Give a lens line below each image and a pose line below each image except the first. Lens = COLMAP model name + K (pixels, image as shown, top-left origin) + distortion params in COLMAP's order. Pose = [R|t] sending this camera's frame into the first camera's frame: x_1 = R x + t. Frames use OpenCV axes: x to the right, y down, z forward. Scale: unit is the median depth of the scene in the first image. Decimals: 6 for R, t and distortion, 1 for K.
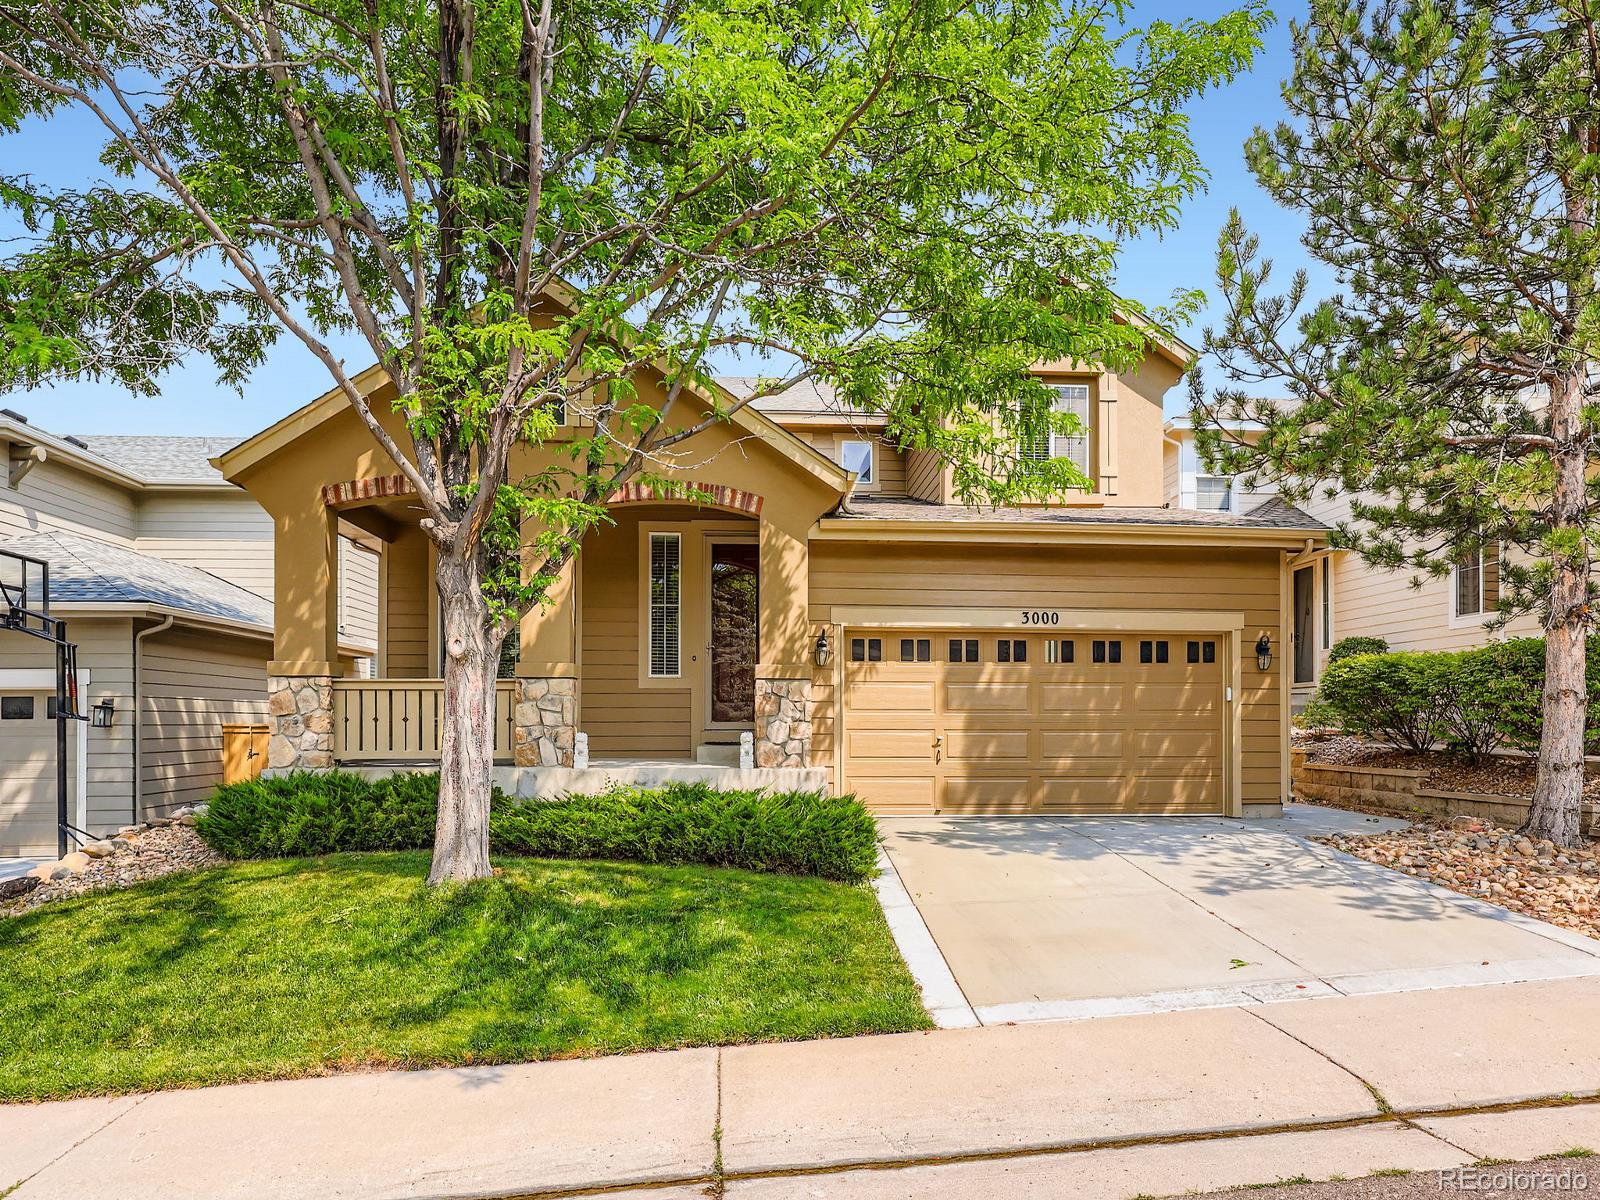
lens RADIAL K [[922.9, 0, 800.0], [0, 922.9, 600.0], [0, 0, 1]] dist [0.005103, -0.000757]
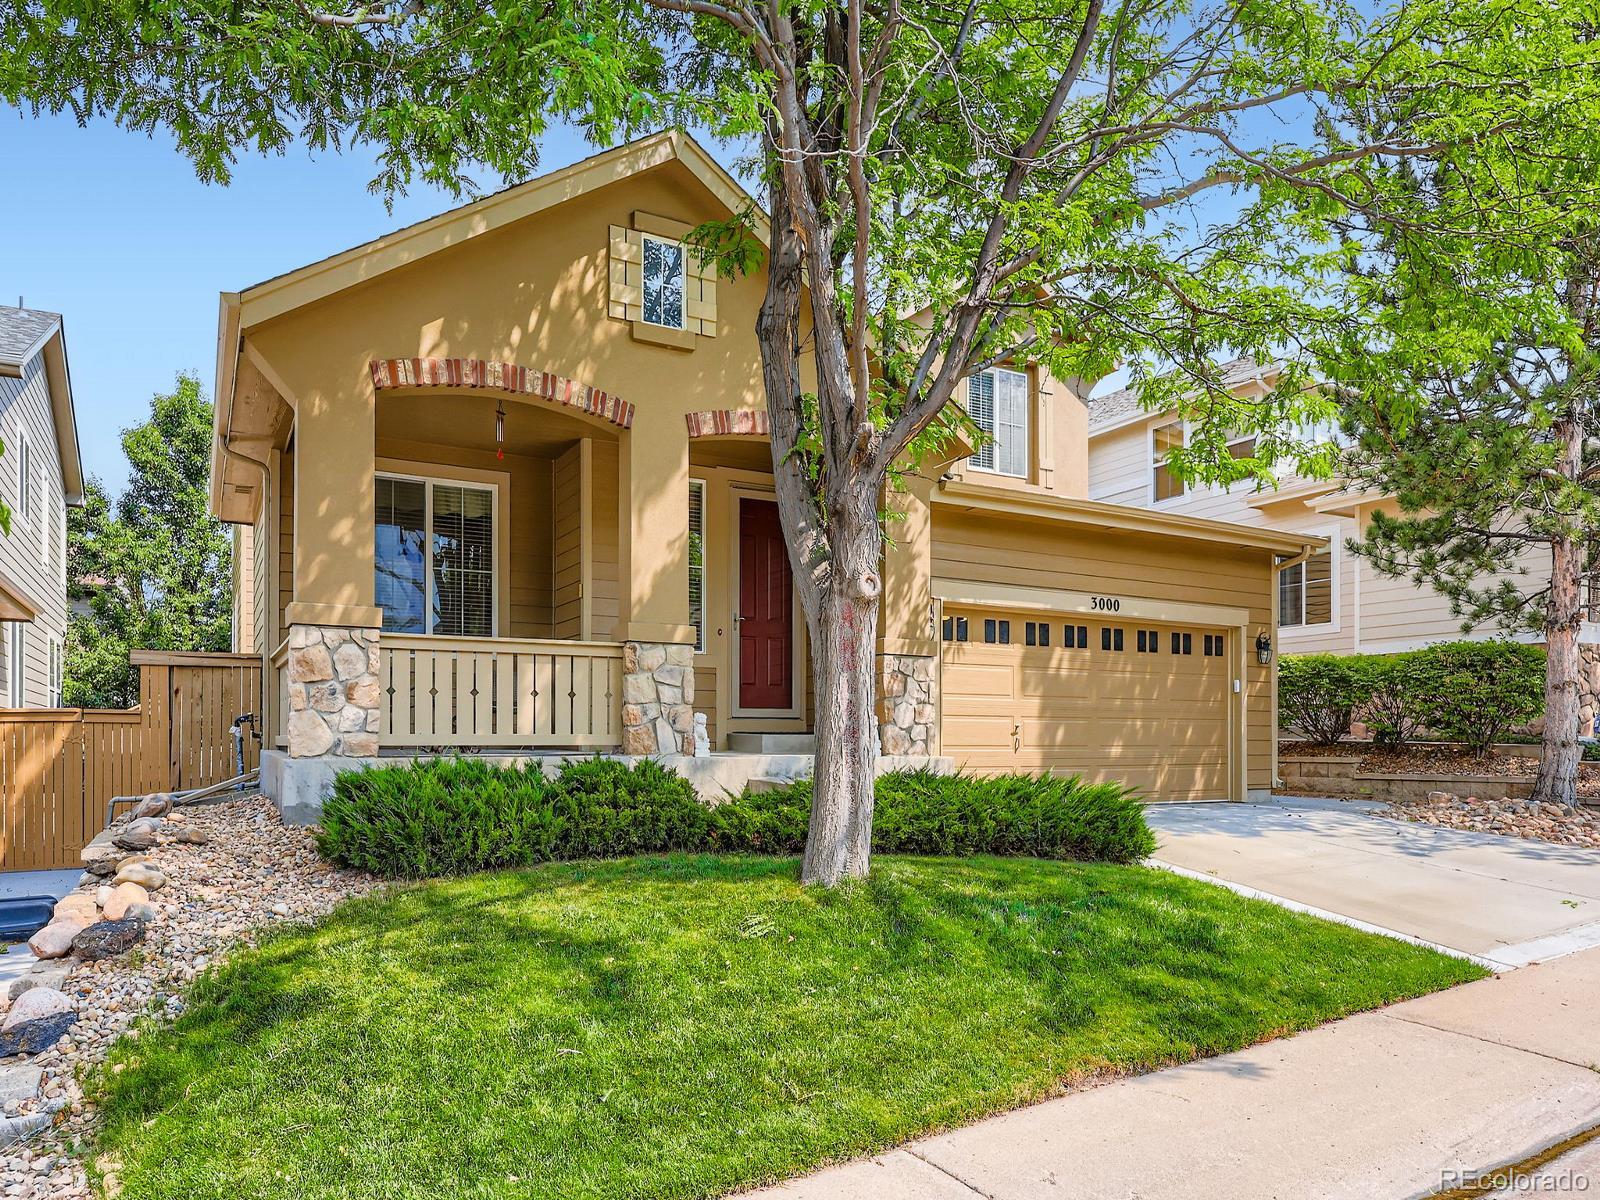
lens RADIAL K [[1055.2, 0, 800.0], [0, 1055.2, 600.0], [0, 0, 1]] dist [0.009703, 0.005005]
pose [[0.902967, 0.056759, 0.425946, -0.547652], [-0.056100, 0.998326, -0.014105, 0.052563], [-0.426033, -0.011159, 0.904639, 0.128366]]
